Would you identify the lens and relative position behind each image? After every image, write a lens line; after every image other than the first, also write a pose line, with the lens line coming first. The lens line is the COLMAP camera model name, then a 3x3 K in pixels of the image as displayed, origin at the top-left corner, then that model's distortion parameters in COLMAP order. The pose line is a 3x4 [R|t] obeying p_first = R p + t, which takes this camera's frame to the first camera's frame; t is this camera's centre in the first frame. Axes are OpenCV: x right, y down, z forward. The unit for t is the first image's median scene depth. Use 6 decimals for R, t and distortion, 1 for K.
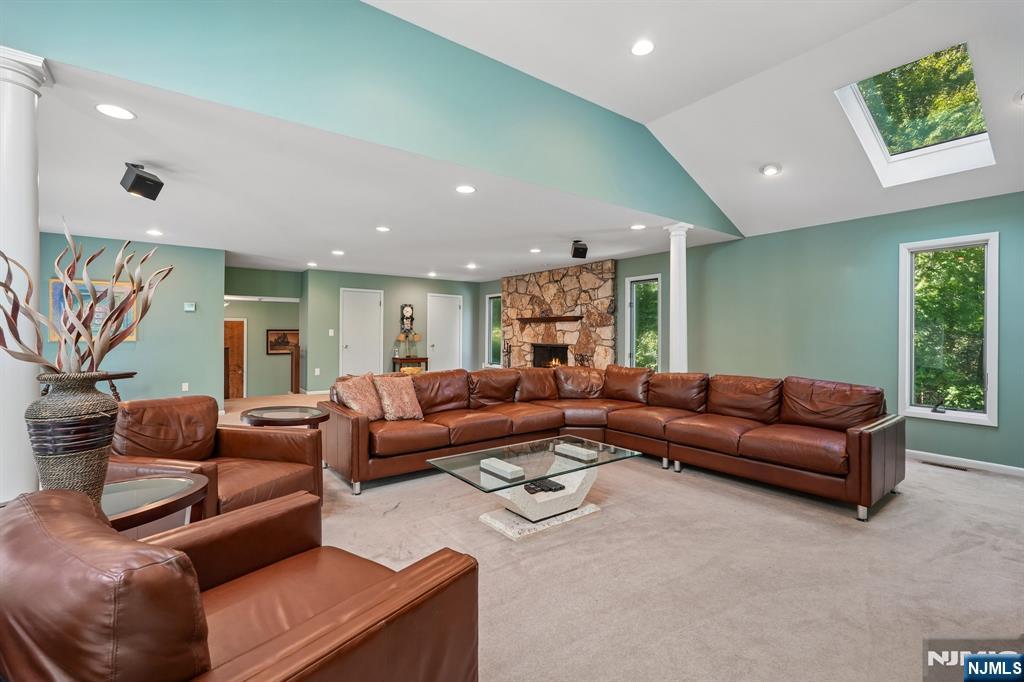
lens RADIAL K [[447.9, 0, 512.0], [0, 447.9, 341.0], [0, 0, 1]] dist [0.000202, 0.000014]
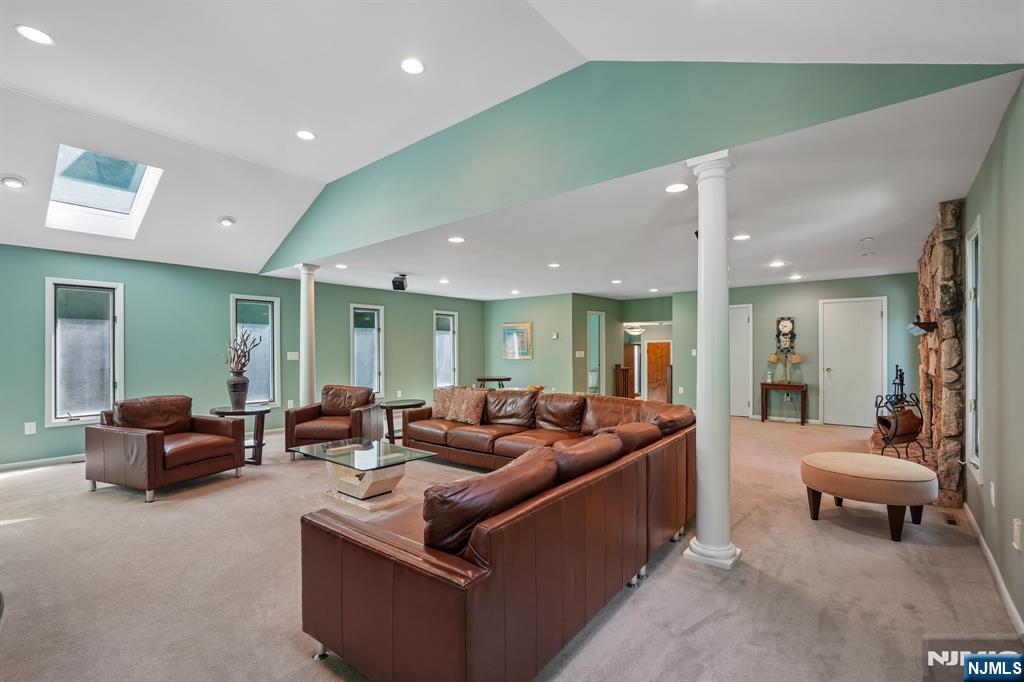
lens RADIAL K [[447.2, 0, 512.0], [0, 447.2, 341.0], [0, 0, 1]] dist [0.001146, 0.000073]
pose [[0.255524, -0.025666, -0.966462, 0.427209], [-0.010921, 0.999507, -0.029431, -0.010174], [0.966741, 0.018076, 0.255118, 0.323557]]
